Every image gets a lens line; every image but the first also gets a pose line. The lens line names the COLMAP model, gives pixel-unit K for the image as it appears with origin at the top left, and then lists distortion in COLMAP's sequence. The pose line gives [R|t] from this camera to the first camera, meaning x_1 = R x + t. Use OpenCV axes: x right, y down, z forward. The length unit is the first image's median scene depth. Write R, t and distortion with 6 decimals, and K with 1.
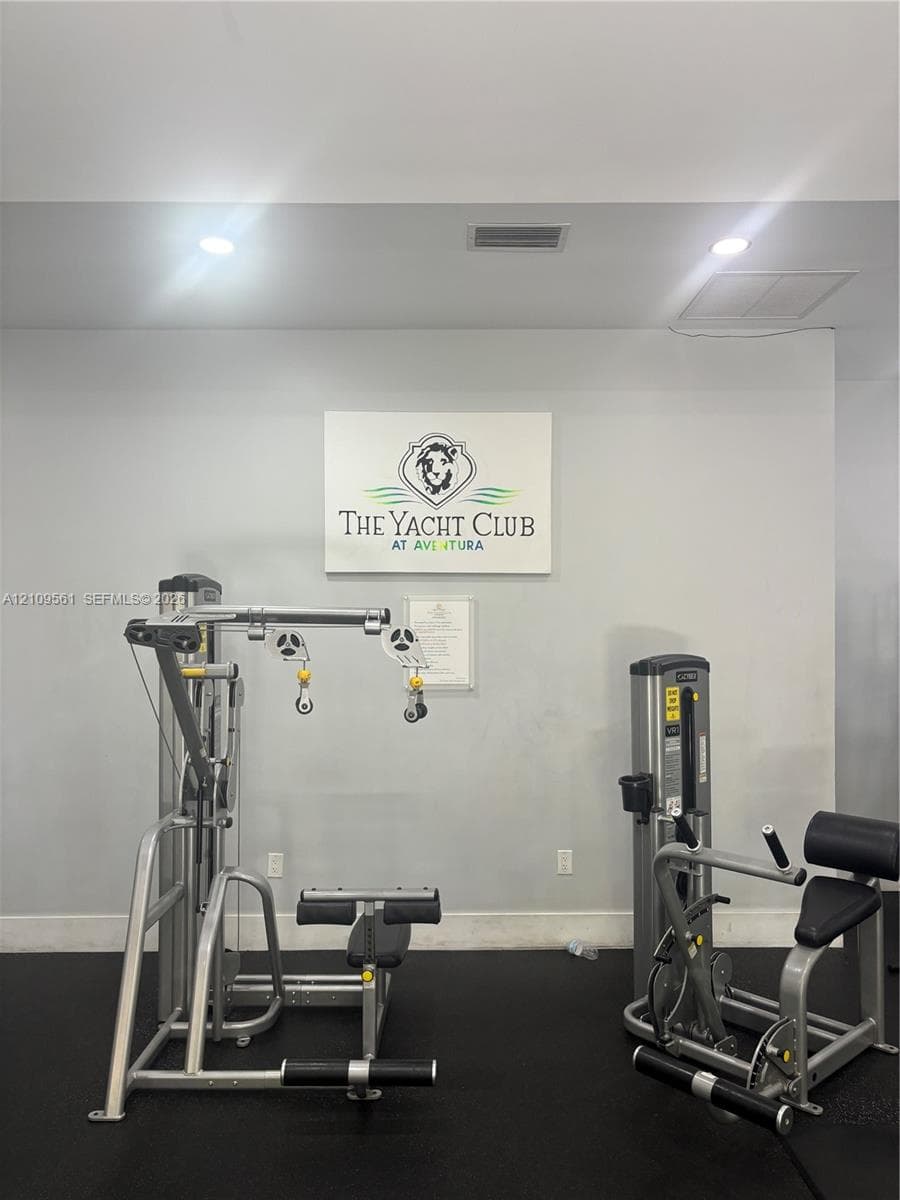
lens RADIAL K [[913.1, 0, 451.3], [0, 913.1, 599.1], [0, 0, 1]] dist [0.015688, 0.001598]
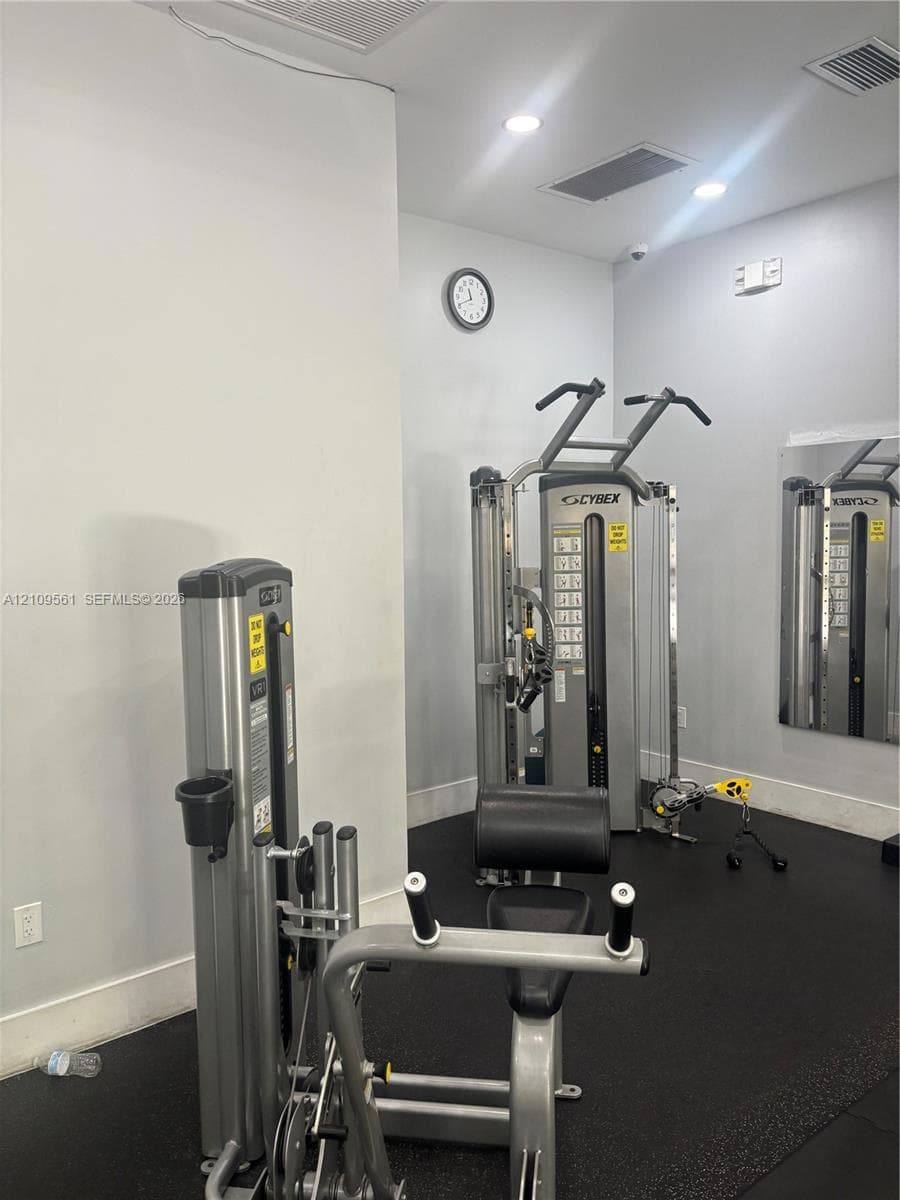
lens RADIAL K [[913.1, 0, 450.8], [0, 913.1, 603.2], [0, 0, 1]] dist [0.015688, 0.001598]
pose [[0.776466, -0.064507, 0.626848, -0.022999], [-0.001780, 0.994518, 0.104547, 0.028460], [-0.630156, -0.082292, 0.772095, 0.477643]]
